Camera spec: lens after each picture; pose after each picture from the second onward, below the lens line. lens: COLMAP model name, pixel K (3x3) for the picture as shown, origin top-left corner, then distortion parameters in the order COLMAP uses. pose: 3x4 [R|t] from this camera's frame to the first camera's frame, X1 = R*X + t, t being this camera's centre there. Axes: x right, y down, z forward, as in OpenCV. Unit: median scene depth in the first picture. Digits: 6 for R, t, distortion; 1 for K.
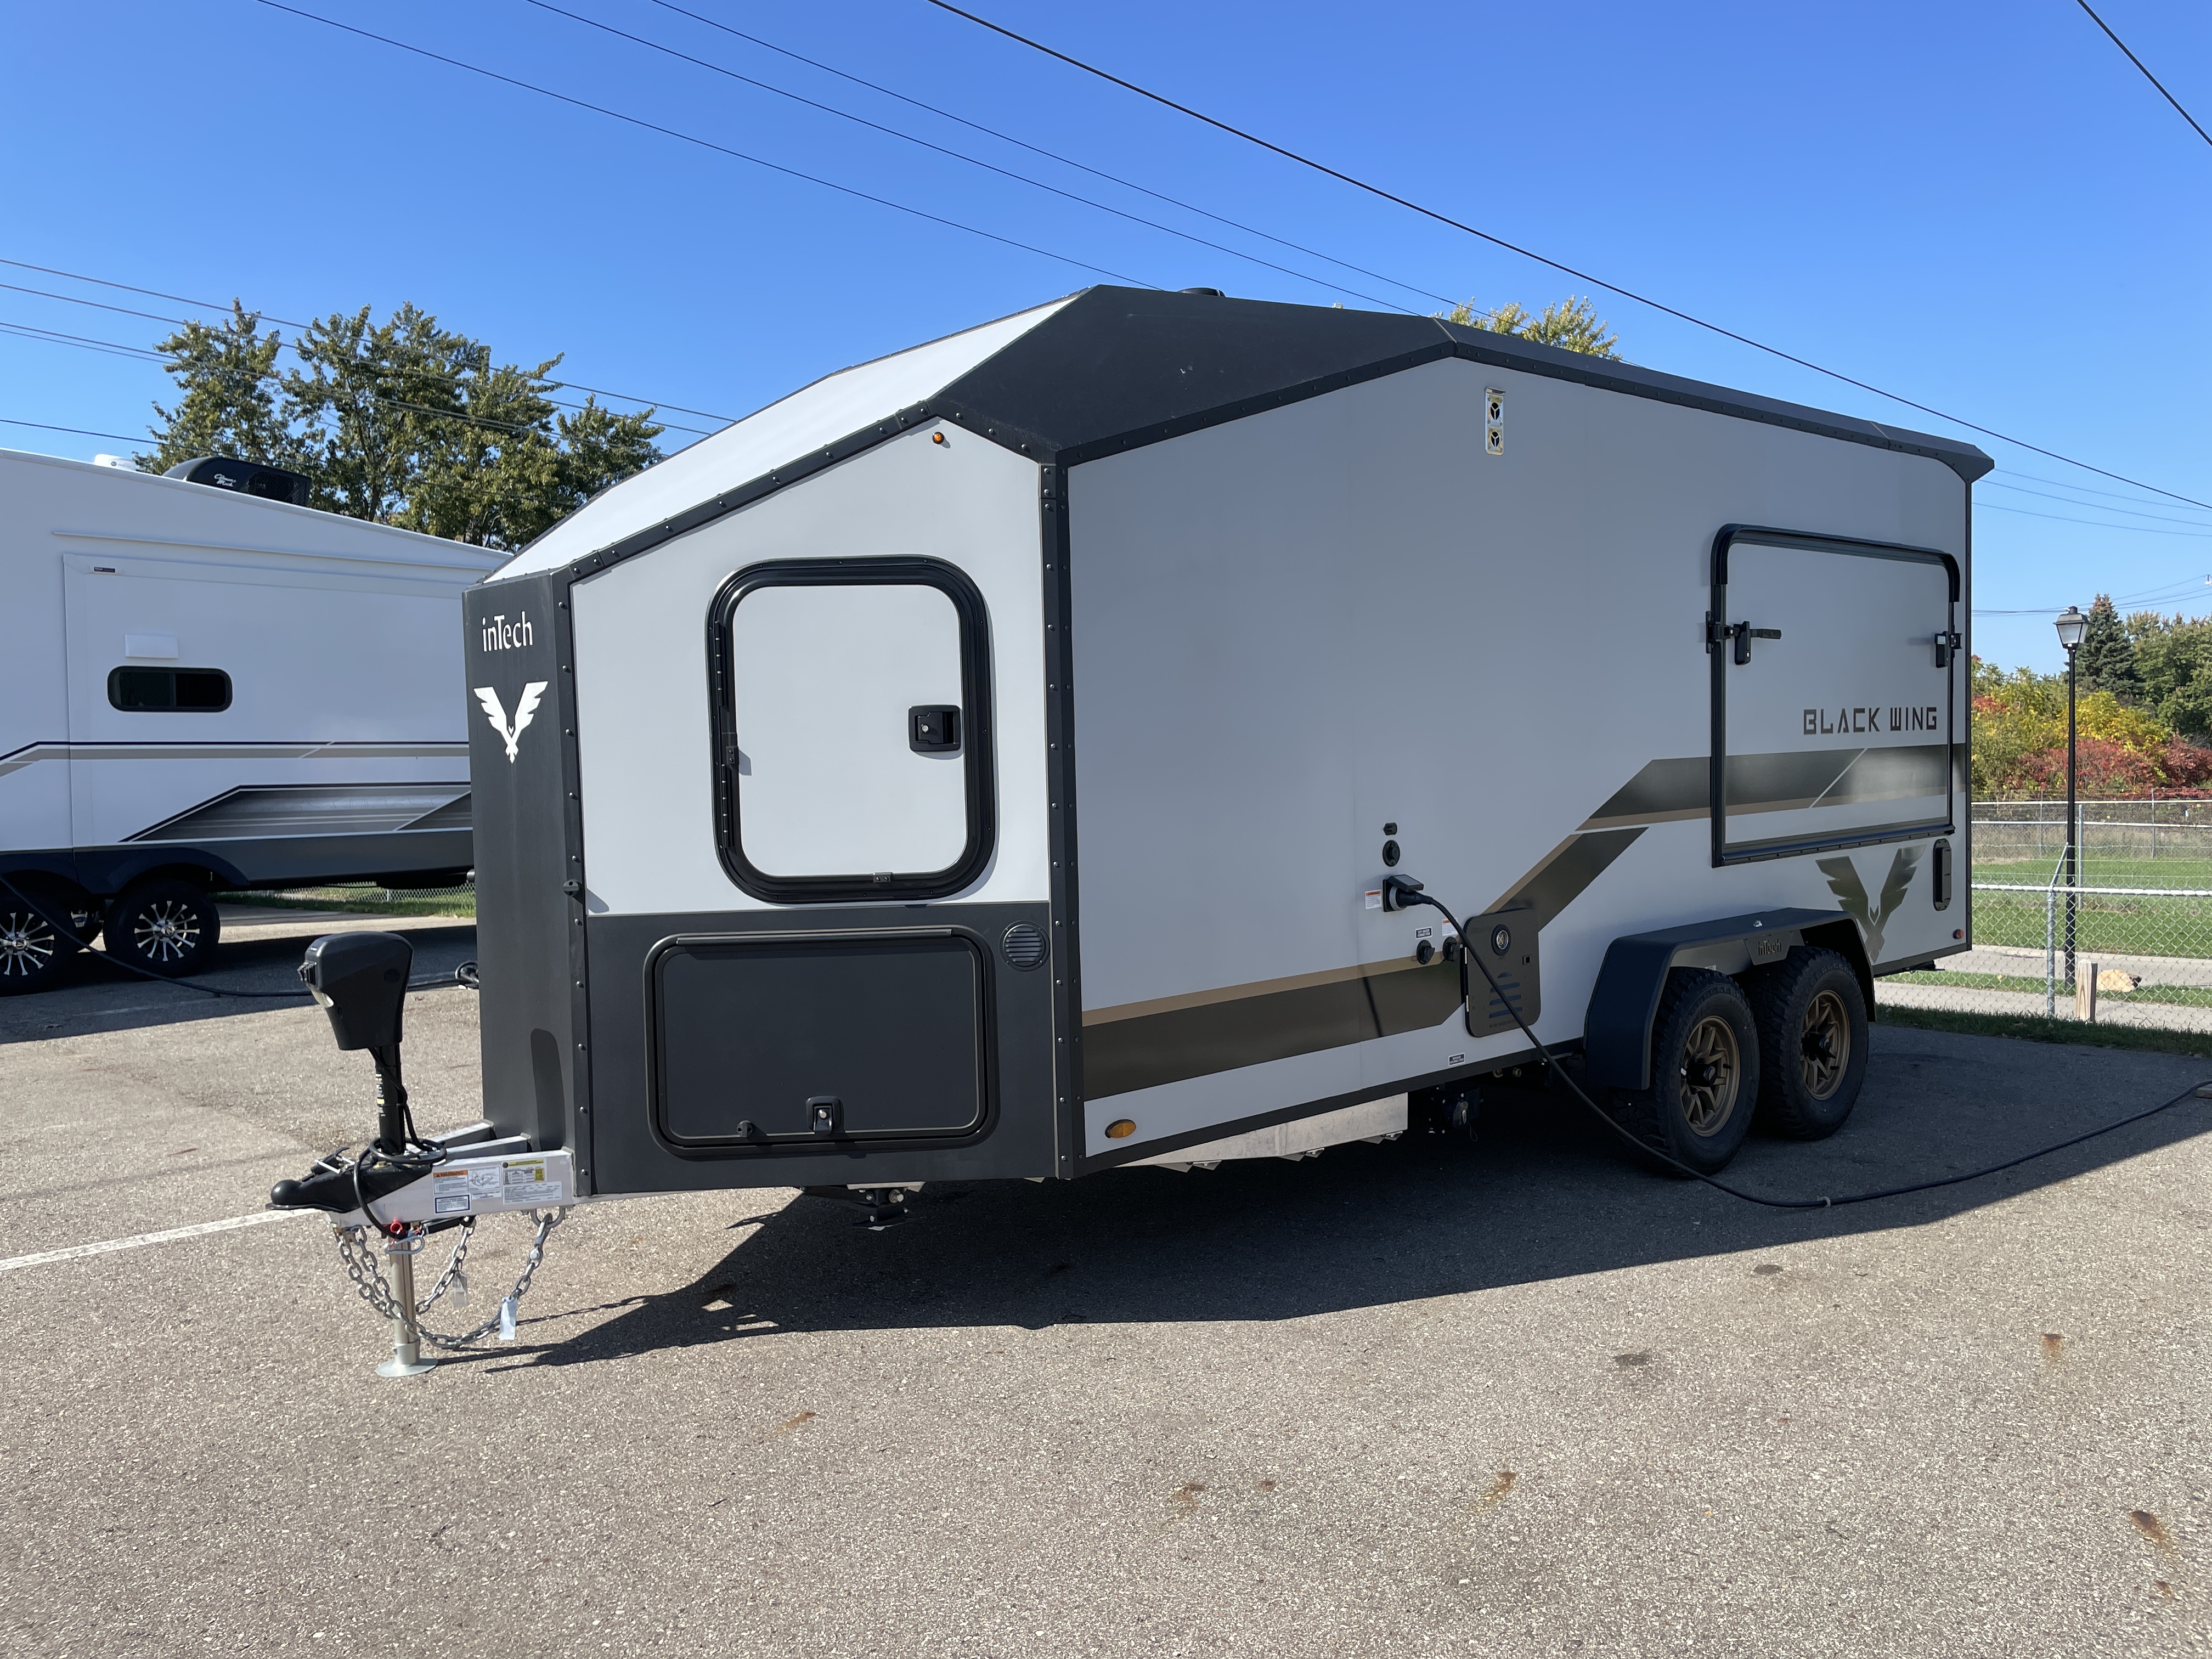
lens RADIAL K [[1673.7, 0, 1096.9], [0, 1673.7, 820.2], [0, 0, 1]] dist [0.096196, -0.139352]
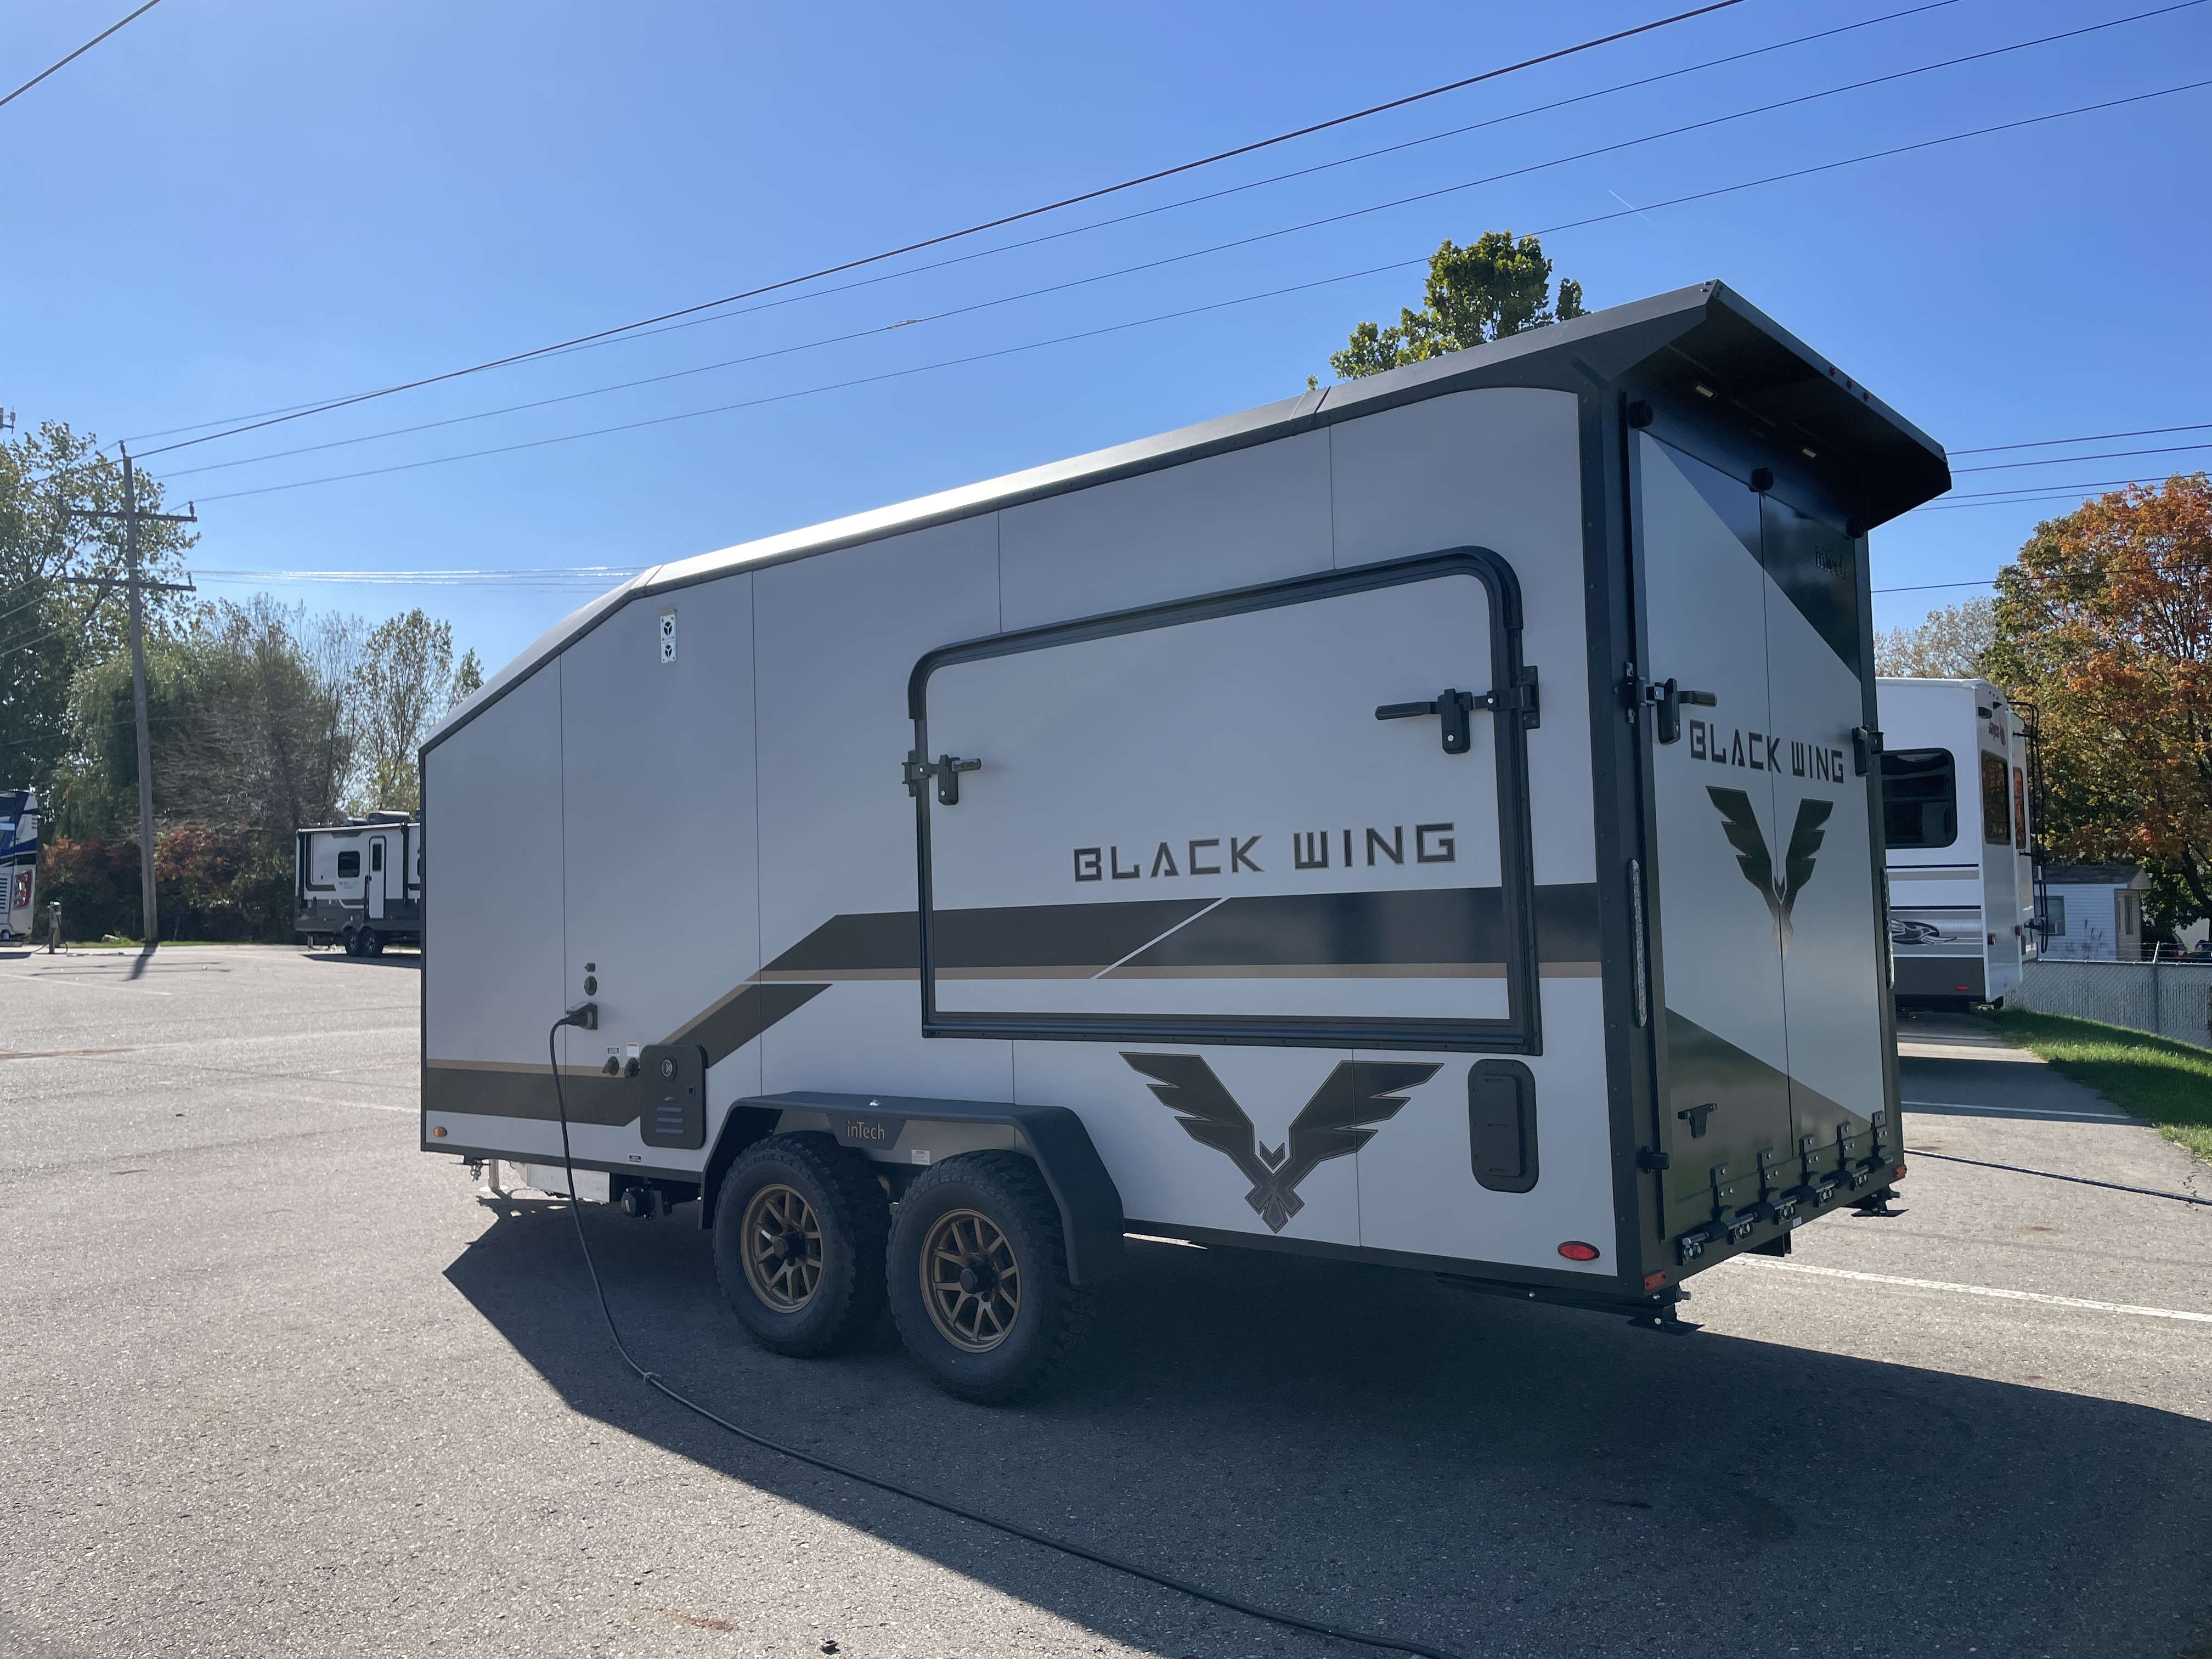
lens RADIAL K [[1673.7, 0, 1096.9], [0, 1673.7, 820.2], [0, 0, 1]] dist [0.096196, -0.139352]
pose [[0.142427, -0.053464, -0.988360, 1.246853], [-0.033317, 0.997715, -0.058771, -0.036424], [0.989244, 0.041299, 0.140320, 0.962953]]
